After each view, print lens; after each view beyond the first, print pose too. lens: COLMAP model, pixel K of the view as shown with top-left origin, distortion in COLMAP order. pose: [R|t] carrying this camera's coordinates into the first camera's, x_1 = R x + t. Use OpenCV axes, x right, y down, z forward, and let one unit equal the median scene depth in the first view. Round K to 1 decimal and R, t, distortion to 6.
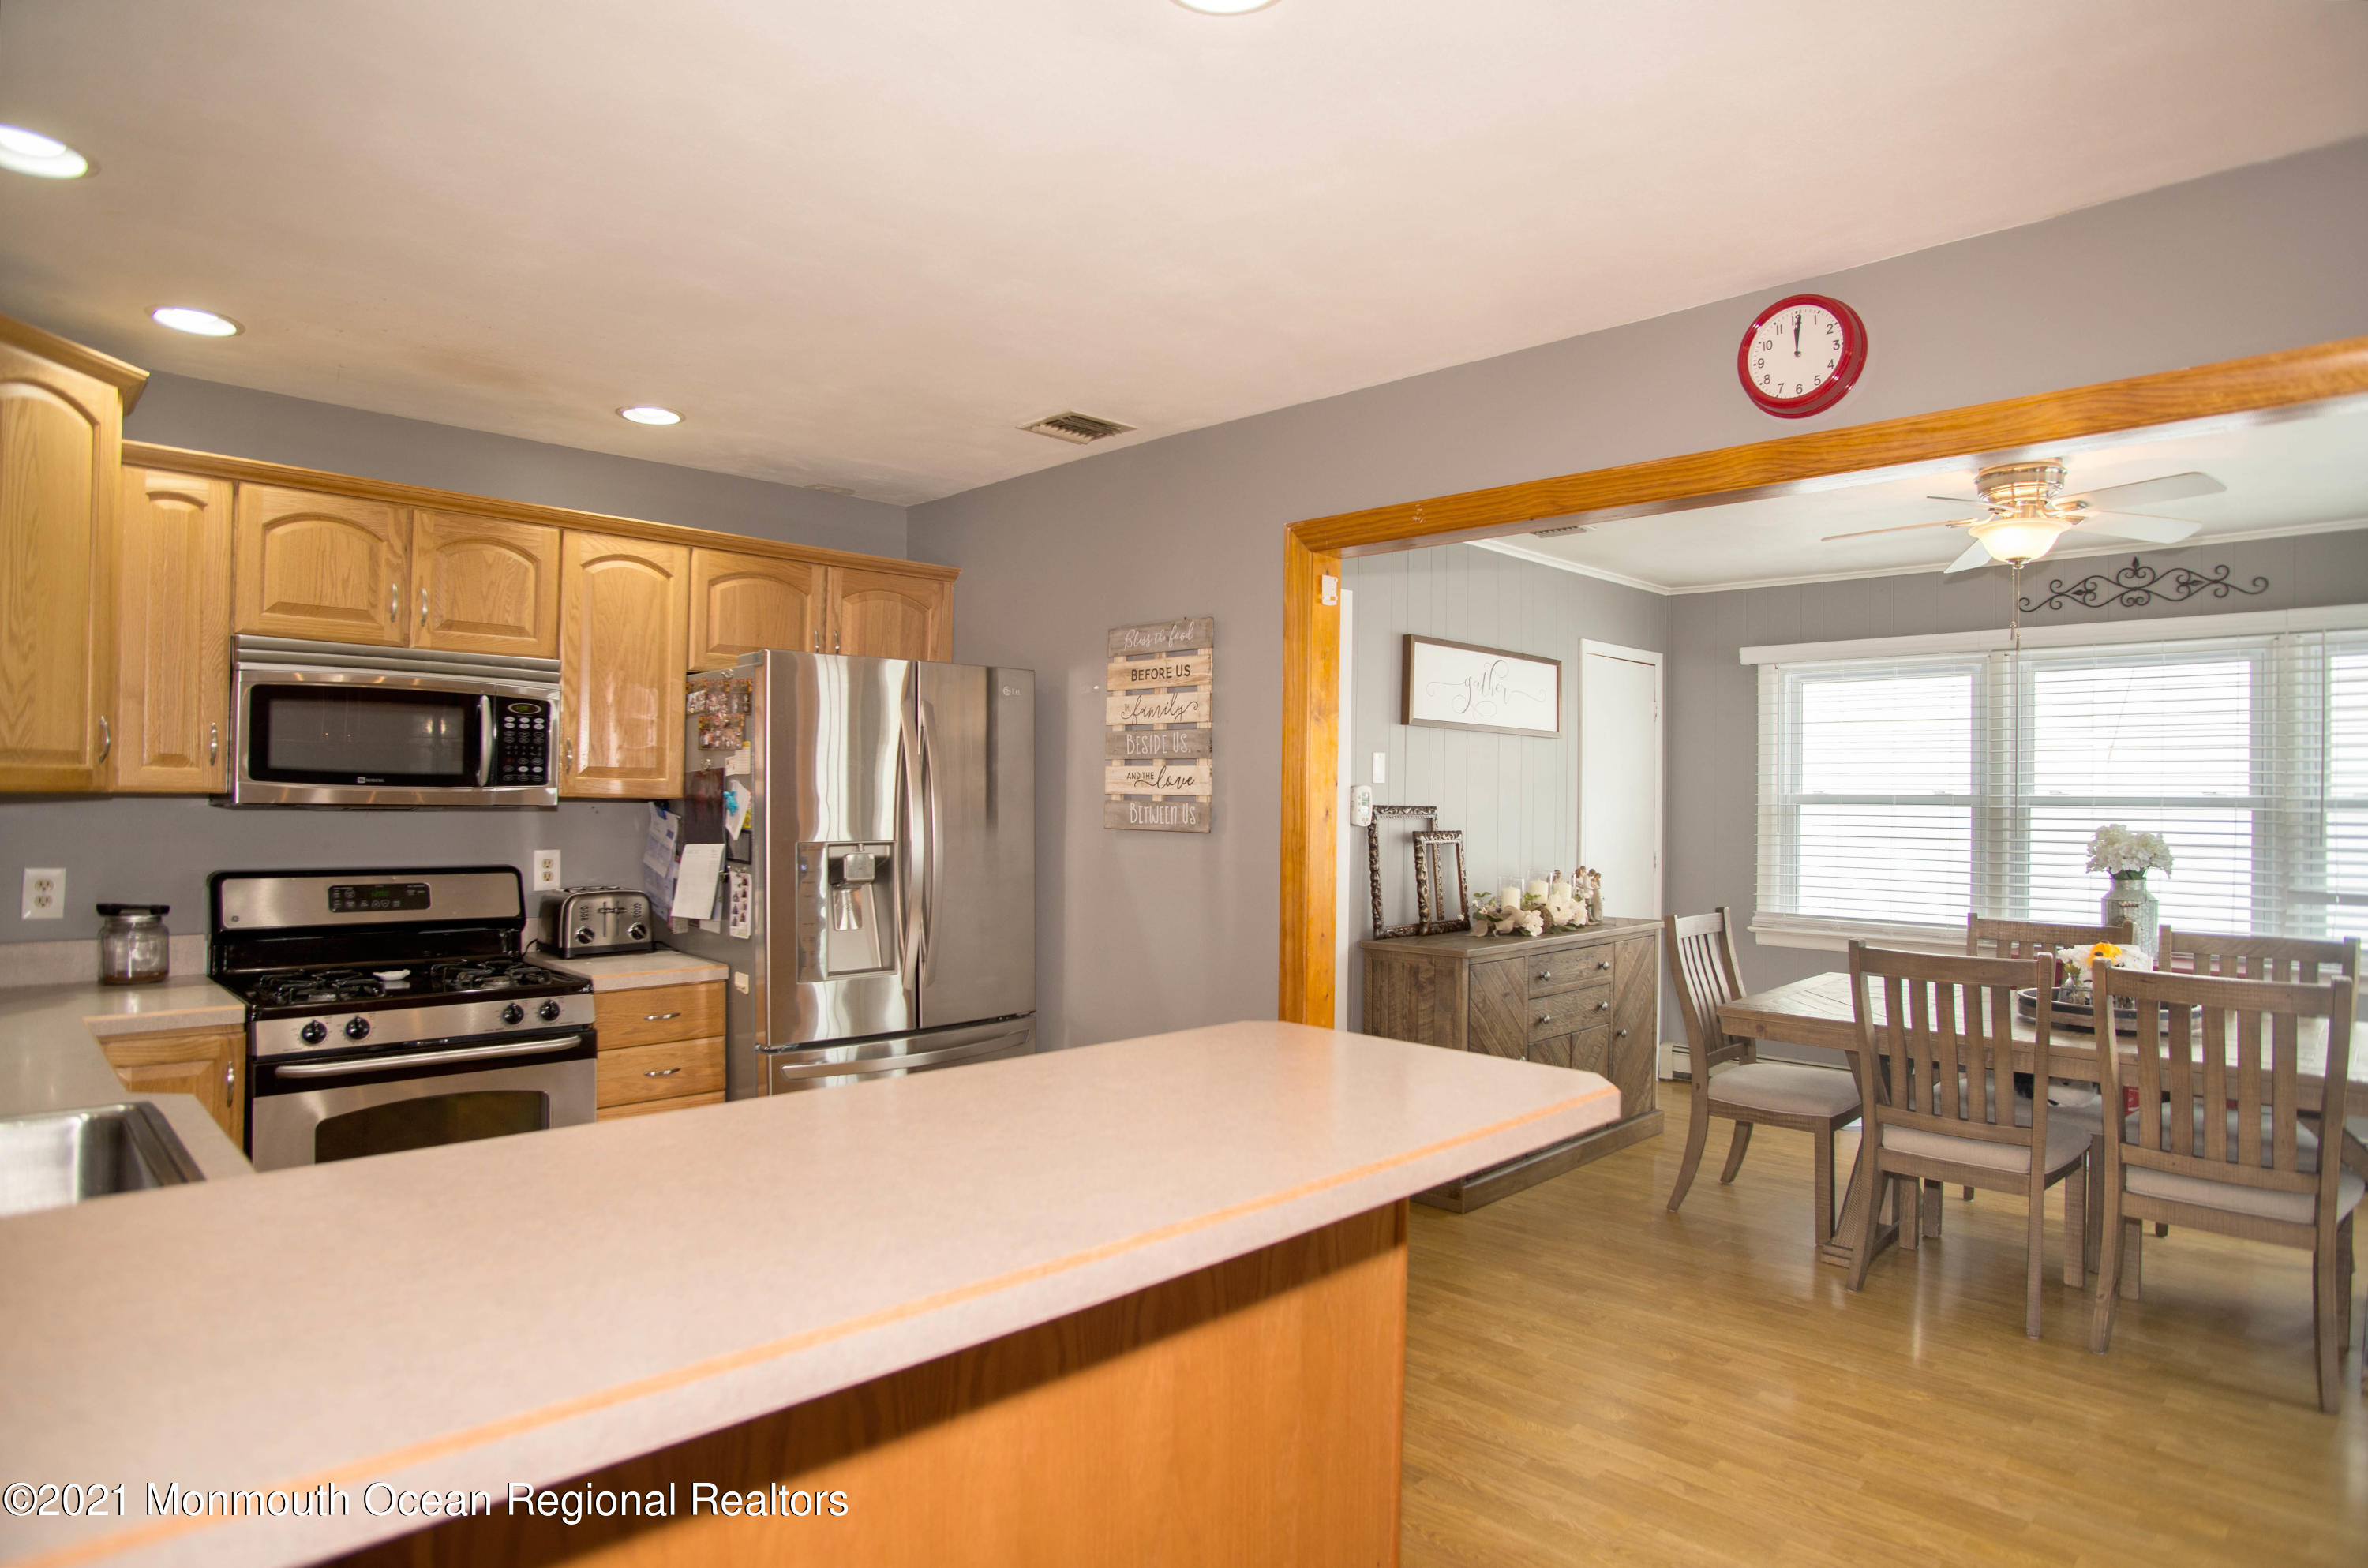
lens RADIAL K [[1321.3, 0, 1177.8], [0, 1321.3, 793.9], [0, 0, 1]] dist [-0.054520, 0.021161]
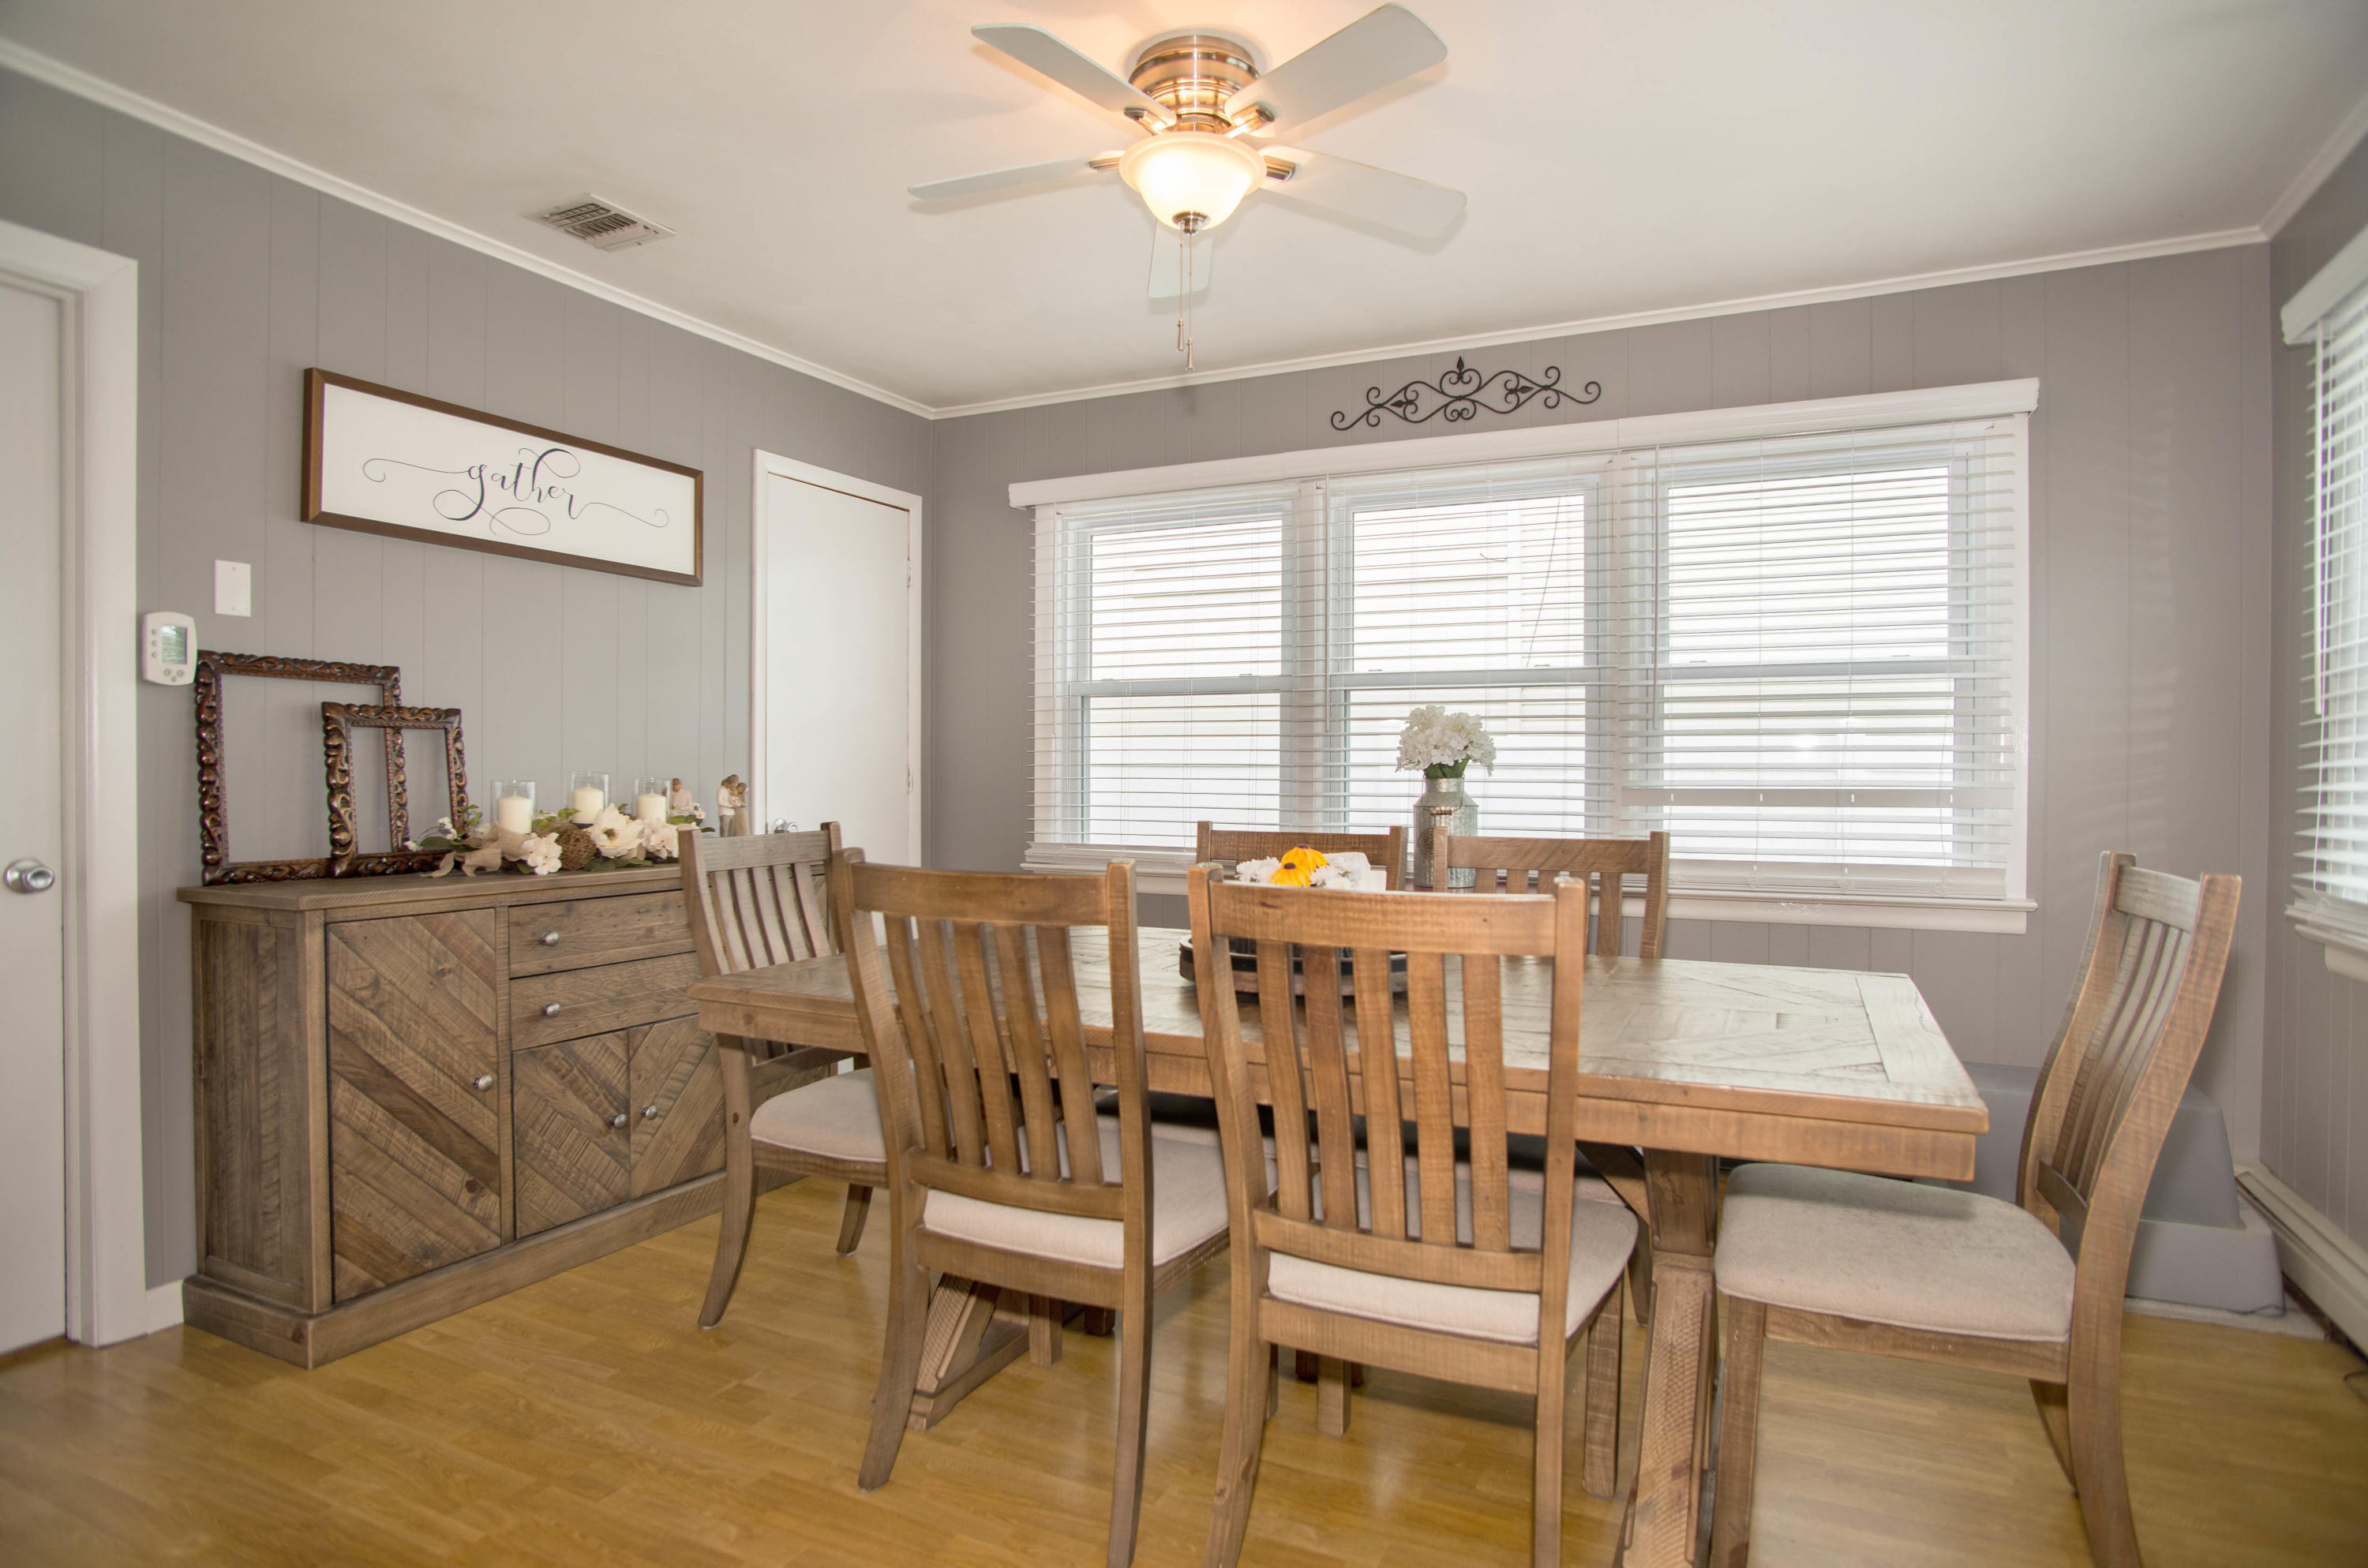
lens RADIAL K [[1321.3, 0, 1167.4], [0, 1321.3, 772.8], [0, 0, 1]] dist [-0.054520, 0.021161]
pose [[0.954305, -0.006340, 0.298766, 0.361789], [0.003711, 0.999949, 0.009366, 0.055194], [-0.298810, -0.007829, 0.954280, 0.327539]]
